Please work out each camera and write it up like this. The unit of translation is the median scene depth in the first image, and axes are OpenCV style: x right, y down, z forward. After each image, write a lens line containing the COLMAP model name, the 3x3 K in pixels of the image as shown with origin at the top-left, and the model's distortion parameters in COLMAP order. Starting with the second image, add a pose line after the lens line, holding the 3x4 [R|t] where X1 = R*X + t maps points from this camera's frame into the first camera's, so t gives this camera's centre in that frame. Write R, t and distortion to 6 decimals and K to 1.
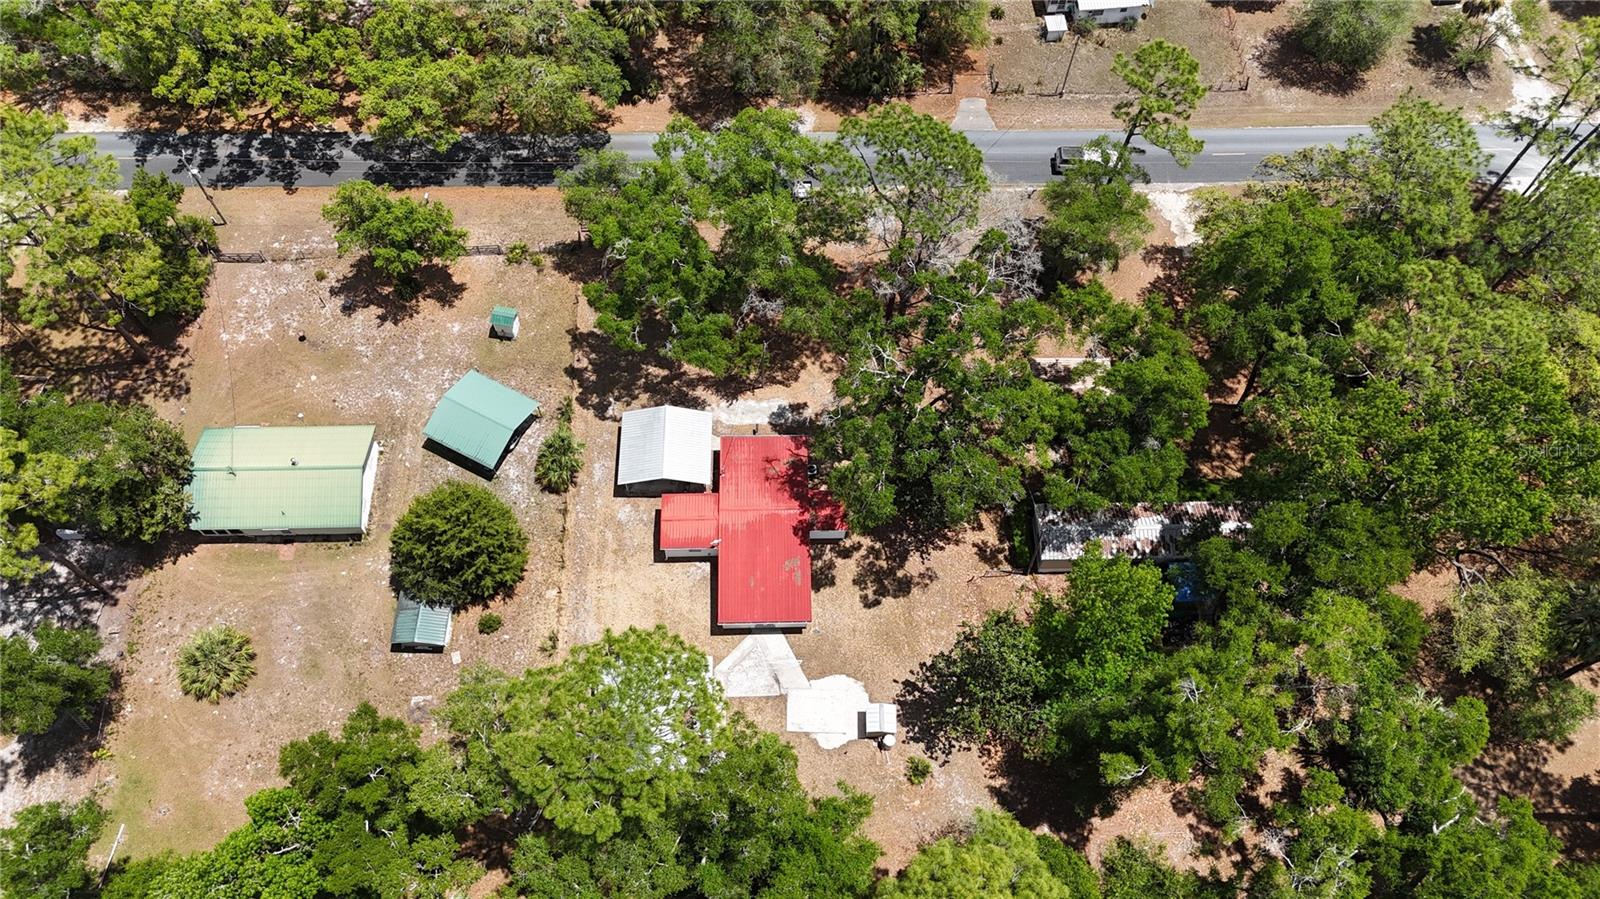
lens RADIAL K [[1179.7, 0, 804.7], [0, 1179.7, 450.1], [0, 0, 1]] dist [0.062669, -0.056855]
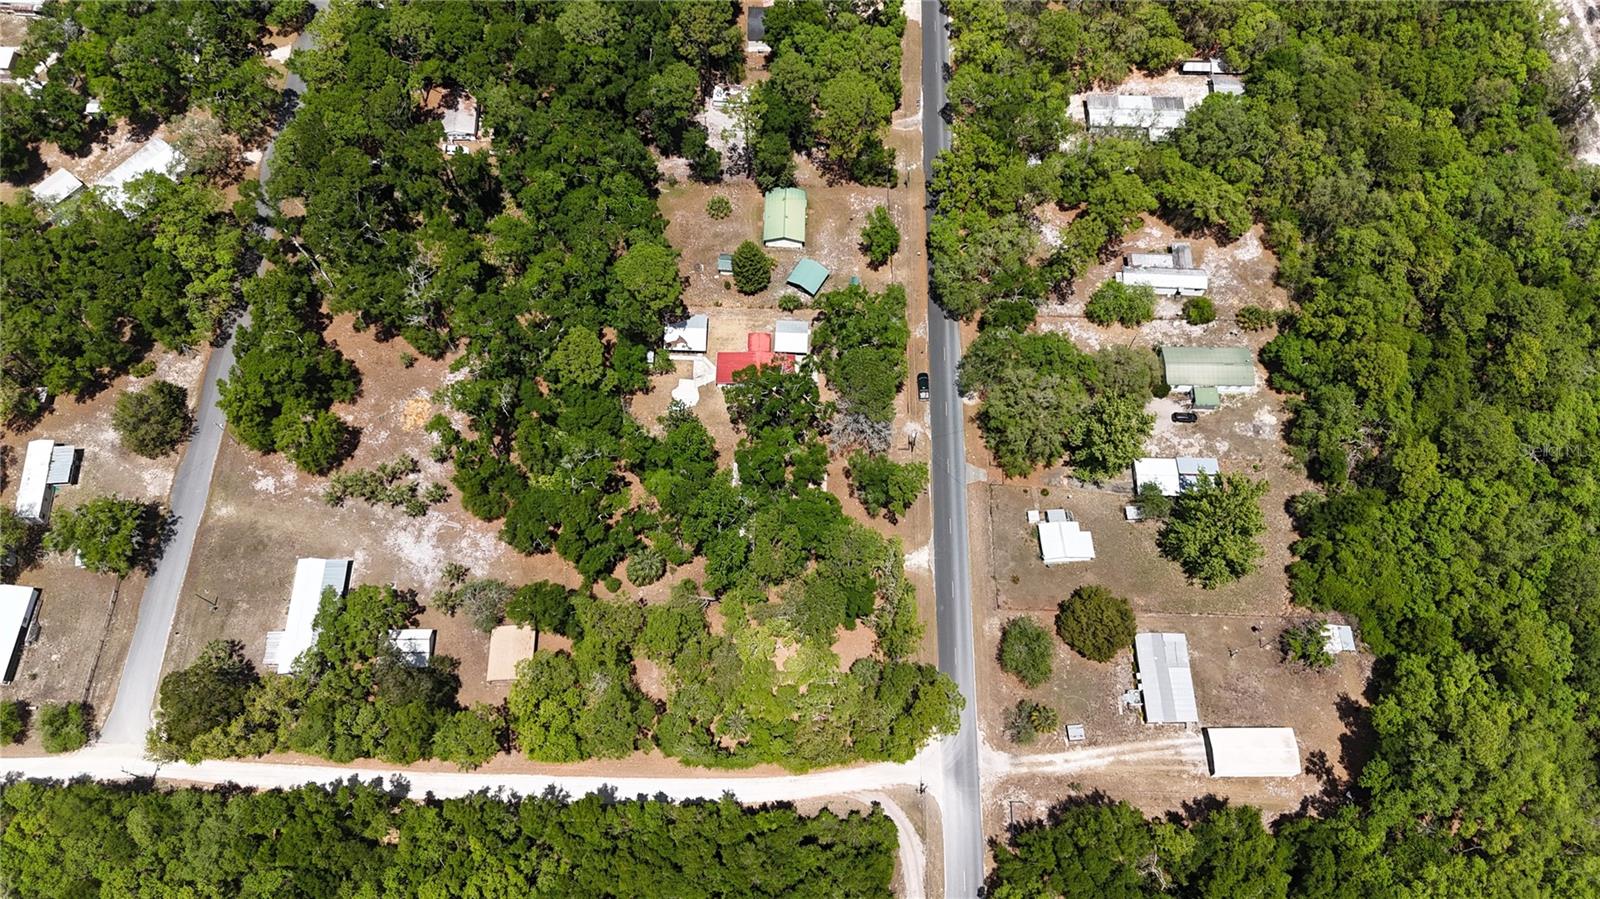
lens RADIAL K [[1179.7, 0, 804.7], [0, 1179.7, 450.1], [0, 0, 1]] dist [0.062669, -0.056855]
pose [[-0.051636, 0.893460, -0.446165, 1.186784], [-0.898960, 0.153006, 0.410438, -0.993068], [0.434976, 0.422277, 0.795285, -0.870312]]
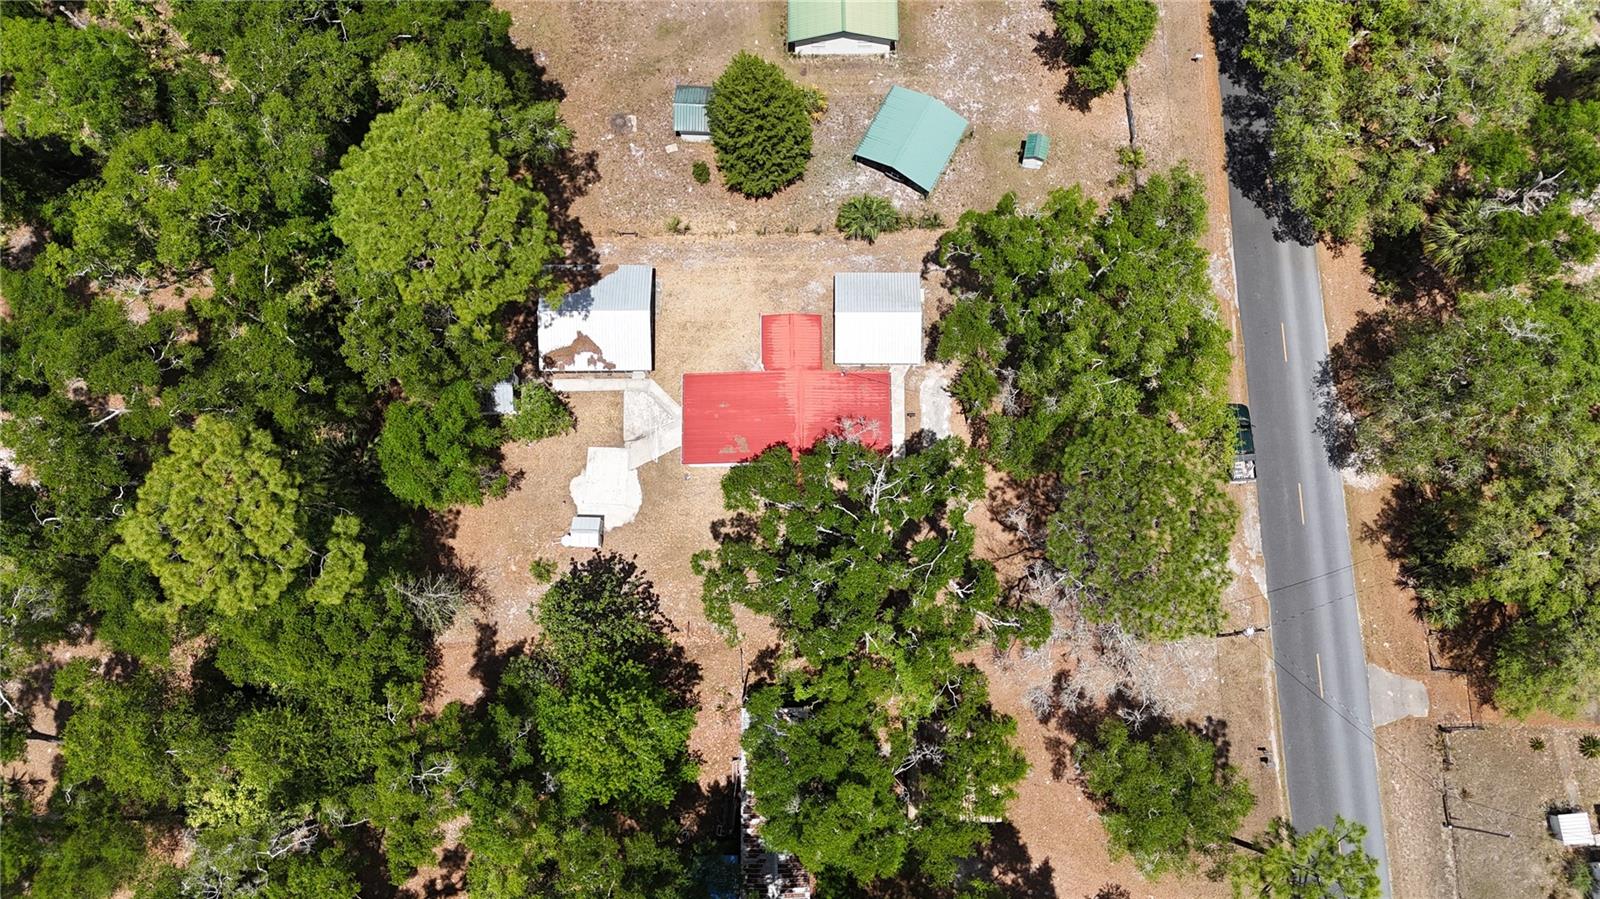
lens RADIAL K [[1179.7, 0, 804.7], [0, 1179.7, 450.1], [0, 0, 1]] dist [0.062669, -0.056855]
pose [[-0.016431, 0.971264, -0.237437, 0.204712], [-0.890671, 0.093691, 0.444889, -0.348976], [0.454351, 0.218788, 0.863538, 0.167867]]
